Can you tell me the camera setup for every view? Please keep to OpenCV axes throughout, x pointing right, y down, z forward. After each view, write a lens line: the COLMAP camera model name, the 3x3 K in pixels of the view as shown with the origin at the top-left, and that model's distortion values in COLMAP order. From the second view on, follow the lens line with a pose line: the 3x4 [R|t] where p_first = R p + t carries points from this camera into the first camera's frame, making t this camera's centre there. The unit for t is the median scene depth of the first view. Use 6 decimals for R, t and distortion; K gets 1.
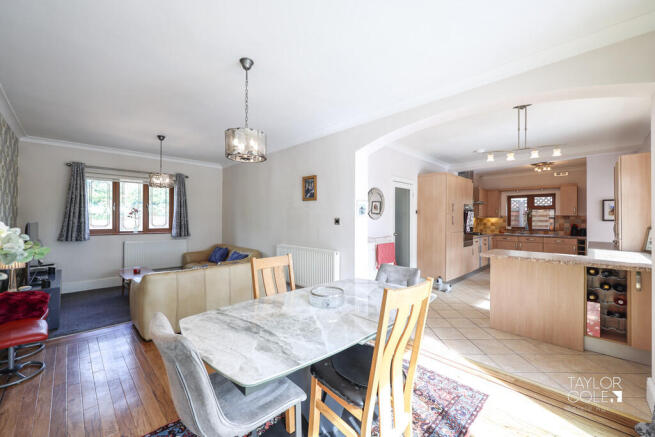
lens RADIAL K [[261.2, 0, 324.3], [0, 261.2, 217.2], [0, 0, 1]] dist [0.000377, 0.000100]
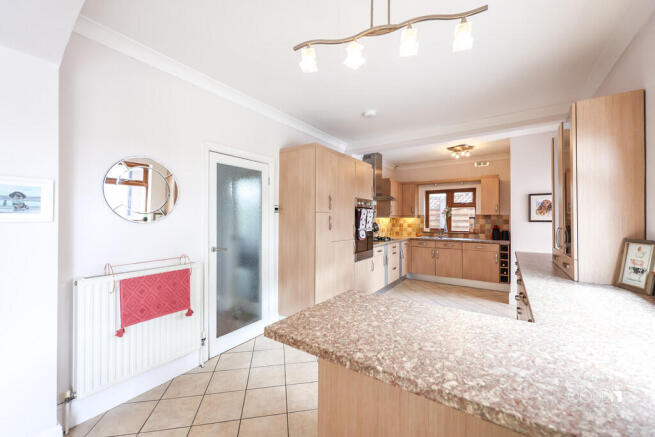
lens RADIAL K [[261.2, 0, 324.3], [0, 261.2, 217.2], [0, 0, 1]] dist [0.000377, 0.000100]
pose [[0.982379, -0.002124, 0.186885, 0.265072], [0.001620, 0.999995, 0.002848, -0.002074], [-0.186890, -0.002495, 0.982378, 0.285068]]
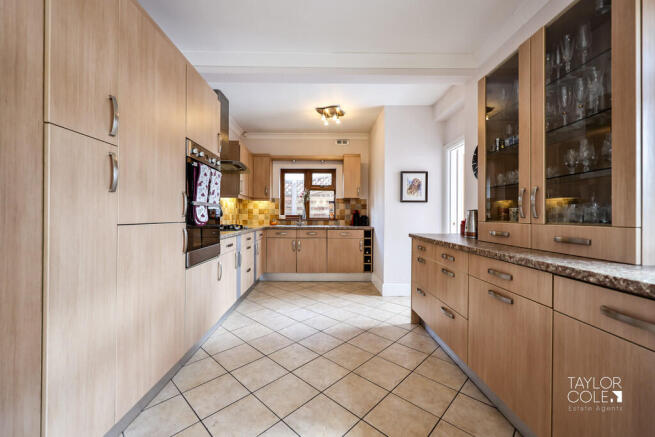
lens RADIAL K [[261.2, 0, 324.3], [0, 261.2, 217.2], [0, 0, 1]] dist [0.000377, 0.000100]
pose [[0.687658, -0.004416, 0.726022, 0.332825], [-0.007993, 0.999875, 0.013652, 0.034904], [-0.725991, -0.015191, 0.687536, 0.520274]]
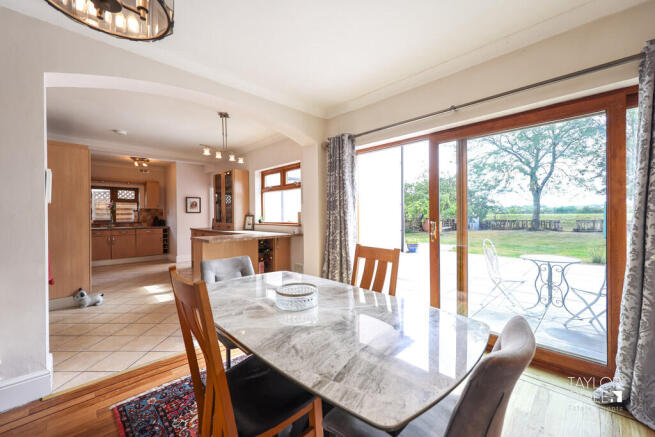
lens RADIAL K [[261.2, 0, 324.3], [0, 261.2, 217.2], [0, 0, 1]] dist [0.000377, 0.000100]
pose [[-0.001275, -0.012267, 0.999924, -0.200427], [-0.002137, 0.999923, 0.012264, 0.013546], [-0.999997, -0.002121, -0.001301, 0.232296]]
